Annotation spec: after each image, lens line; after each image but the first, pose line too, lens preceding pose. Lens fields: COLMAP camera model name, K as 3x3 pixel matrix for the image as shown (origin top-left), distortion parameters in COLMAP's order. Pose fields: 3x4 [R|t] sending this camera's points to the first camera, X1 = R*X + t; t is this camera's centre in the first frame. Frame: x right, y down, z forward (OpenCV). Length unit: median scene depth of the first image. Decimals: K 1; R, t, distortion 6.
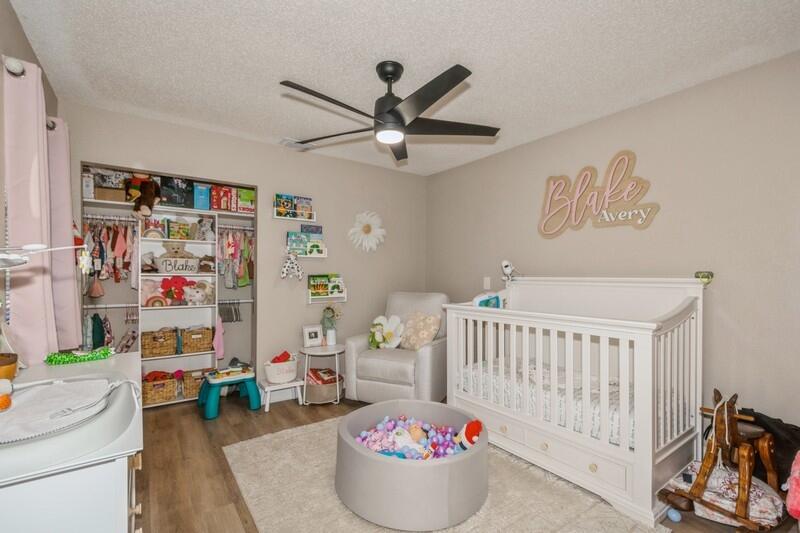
lens RADIAL K [[350.1, 0, 398.2], [0, 350.1, 276.0], [0, 0, 1]] dist [0.003771, 0.000244]
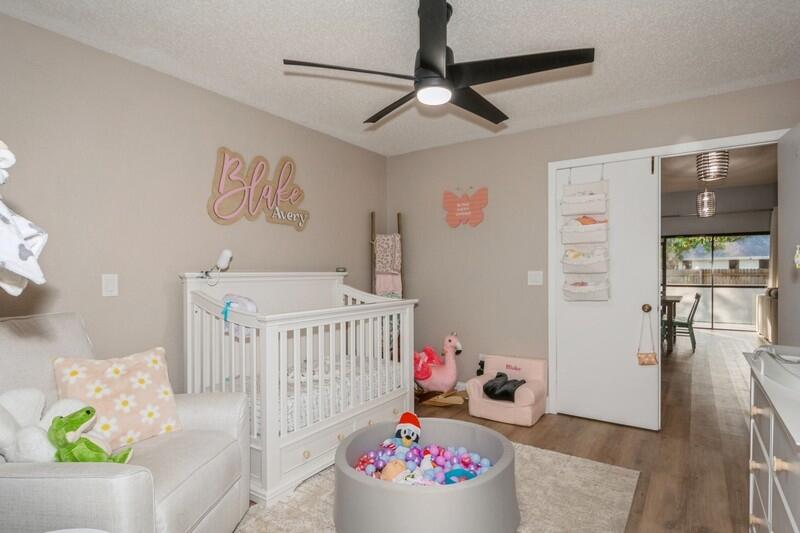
lens RADIAL K [[447.7, 0, 387.3], [0, 447.7, 276.8], [0, 0, 1]] dist [0.004602, -0.001341]
pose [[-0.334070, -0.006029, 0.942529, -0.783992], [0.015436, 0.999810, 0.011867, 0.004726], [-0.942422, 0.018513, -0.333913, 1.193173]]
